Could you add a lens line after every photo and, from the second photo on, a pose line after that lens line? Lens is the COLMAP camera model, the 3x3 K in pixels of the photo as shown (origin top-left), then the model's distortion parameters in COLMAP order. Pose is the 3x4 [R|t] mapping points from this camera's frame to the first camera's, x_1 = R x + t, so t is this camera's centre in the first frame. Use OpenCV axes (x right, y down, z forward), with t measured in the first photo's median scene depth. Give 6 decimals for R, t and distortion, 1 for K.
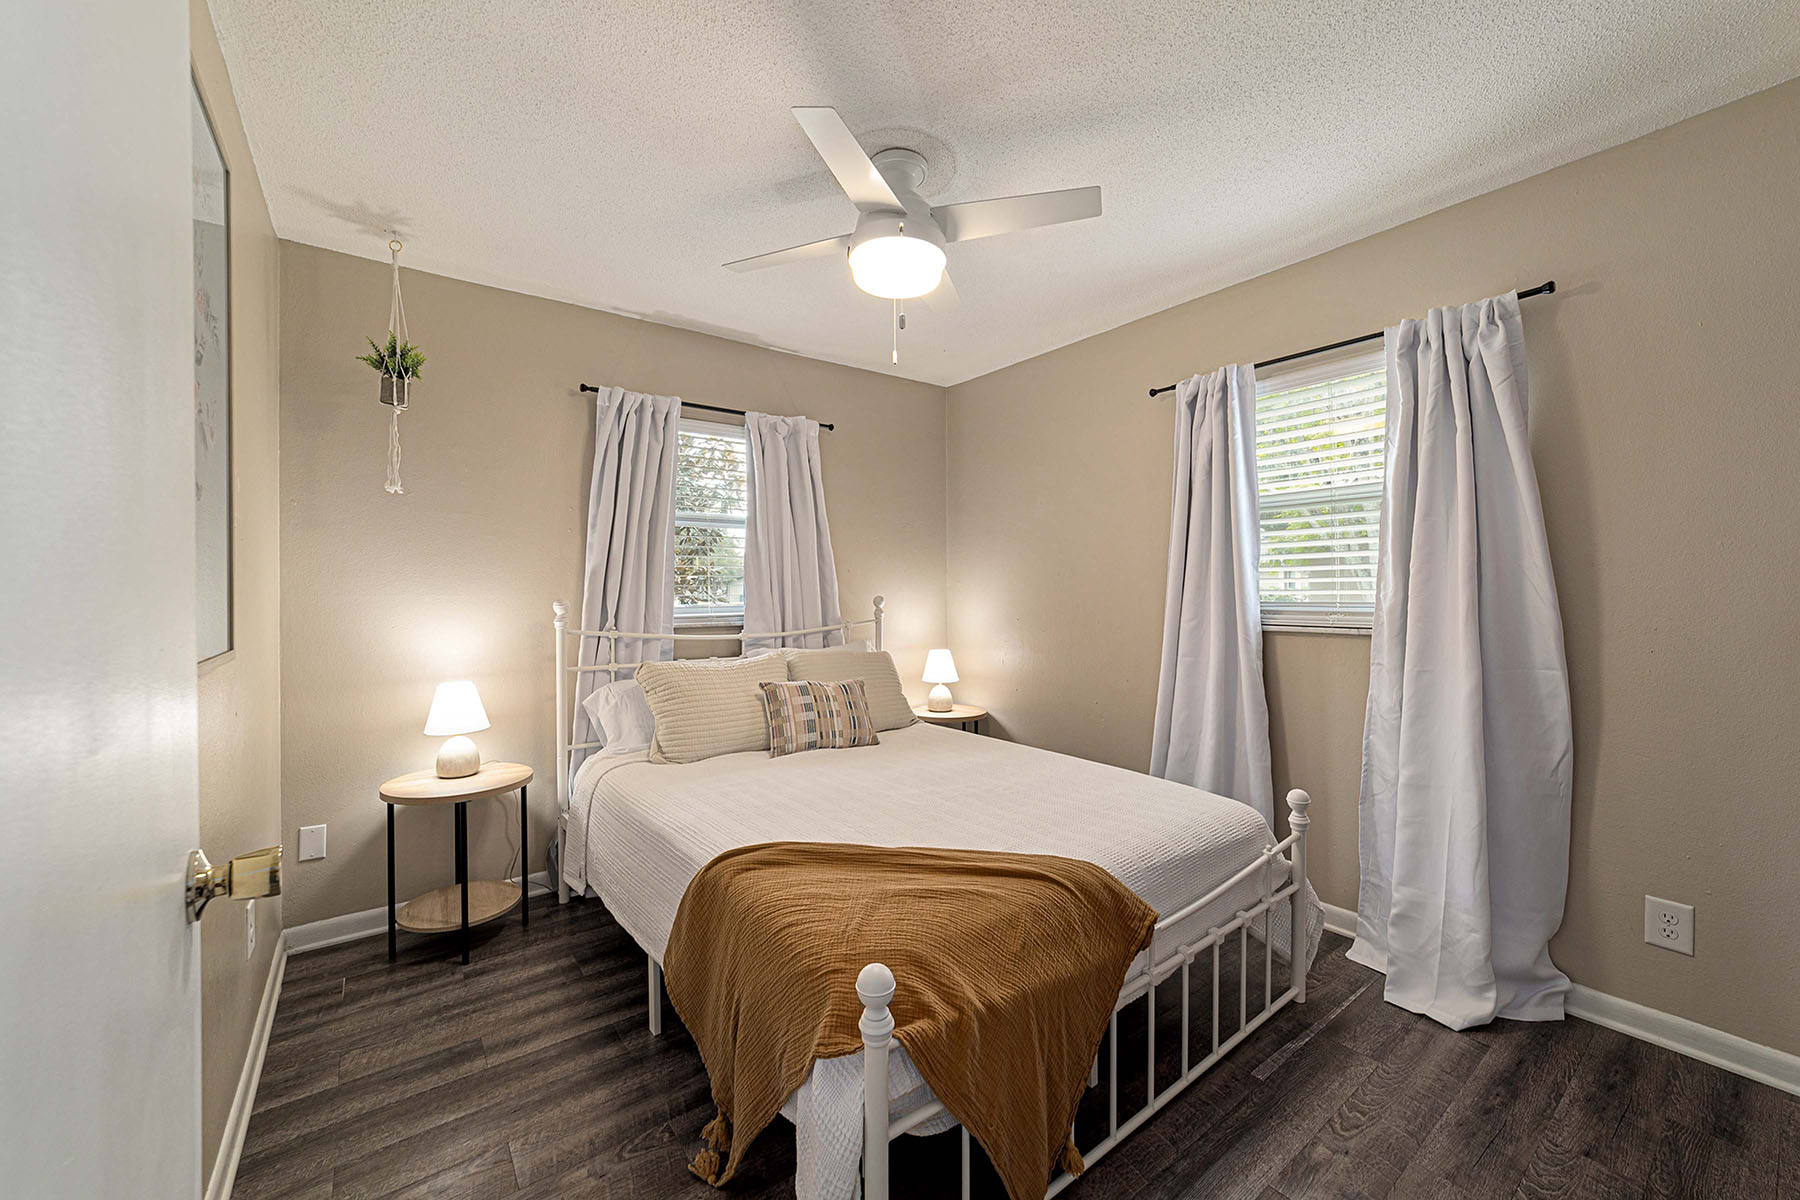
lens RADIAL K [[684.6, 0, 898.2], [0, 684.6, 596.5], [0, 0, 1]] dist [-0.012822, 0.006466]
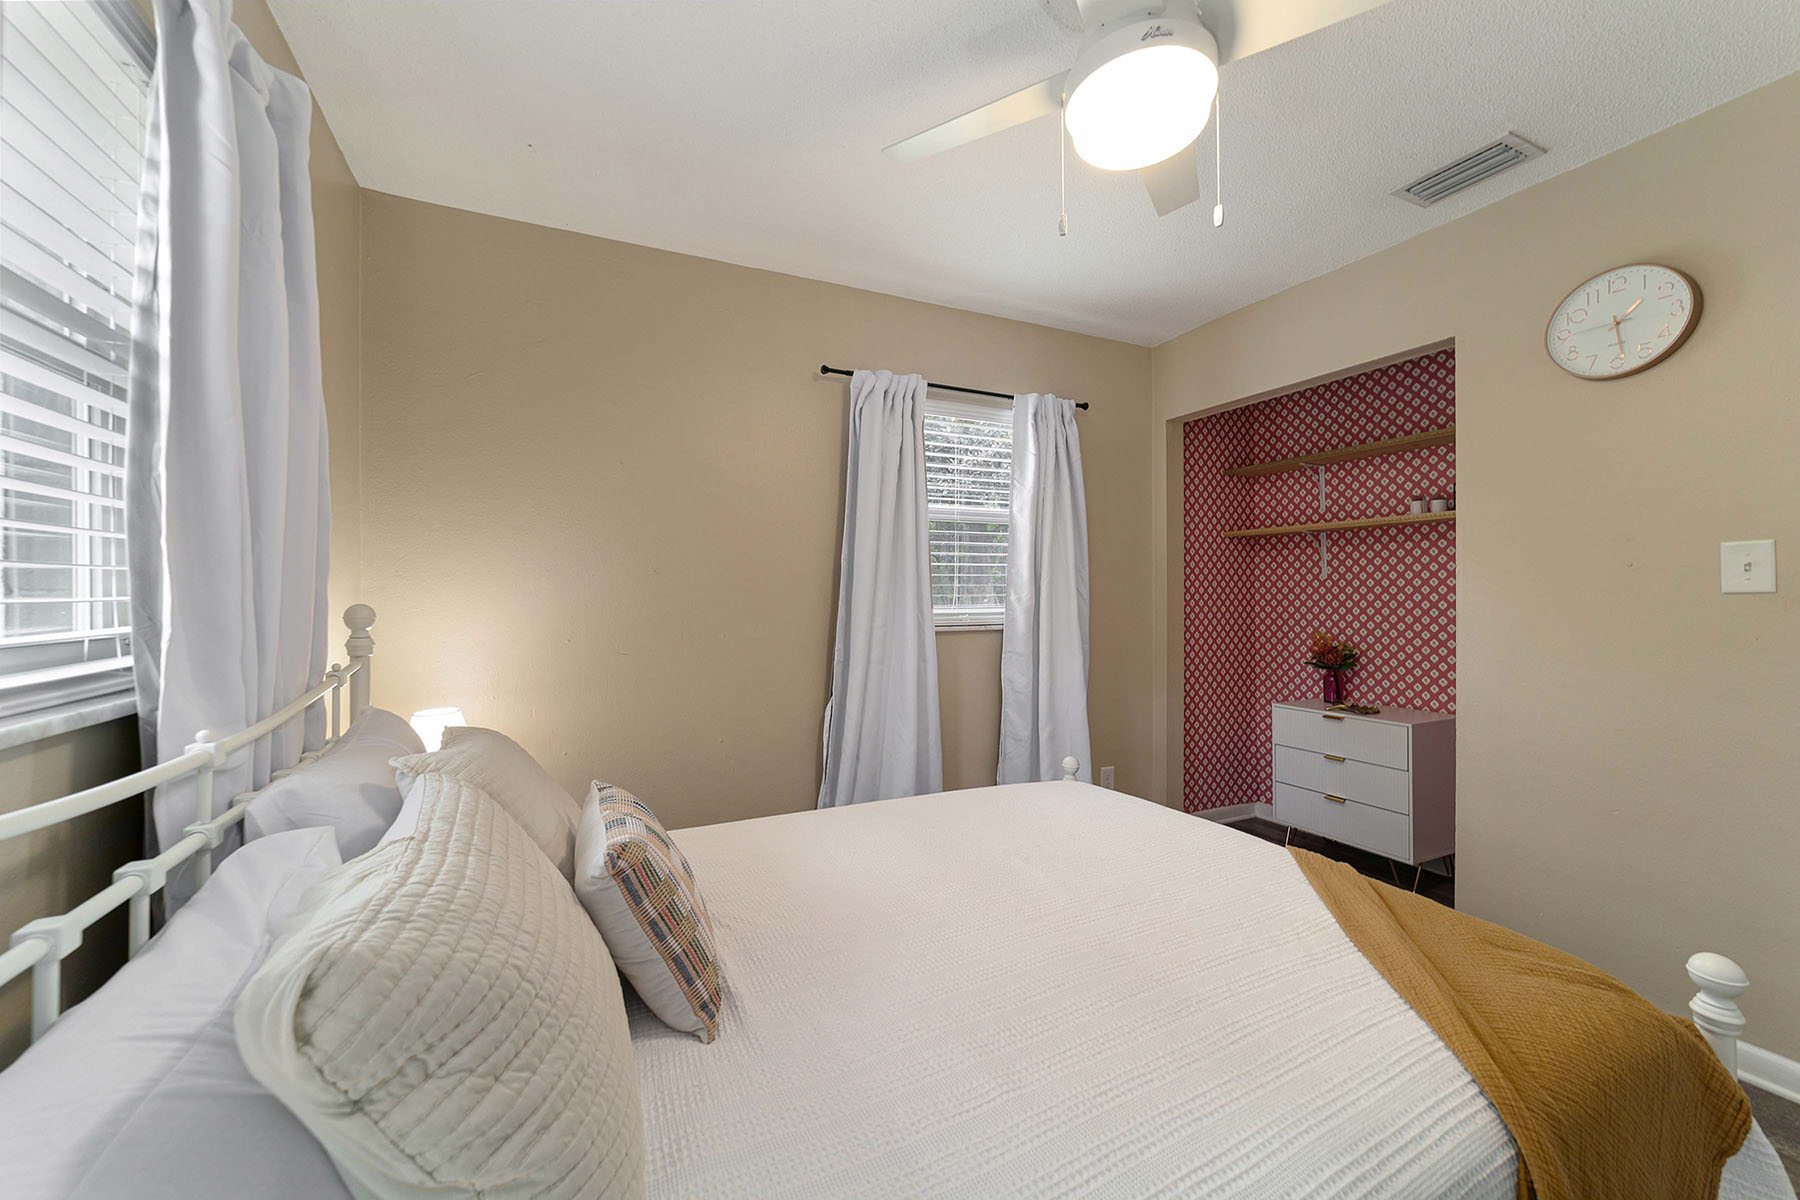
lens RADIAL K [[684.6, 0, 898.2], [0, 684.6, 596.5], [0, 0, 1]] dist [-0.012822, 0.006466]
pose [[0.197683, 0.001607, 0.980265, -0.513908], [0.011058, 0.999931, -0.003869, -0.003162], [-0.980204, 0.011604, 0.197652, 0.810828]]
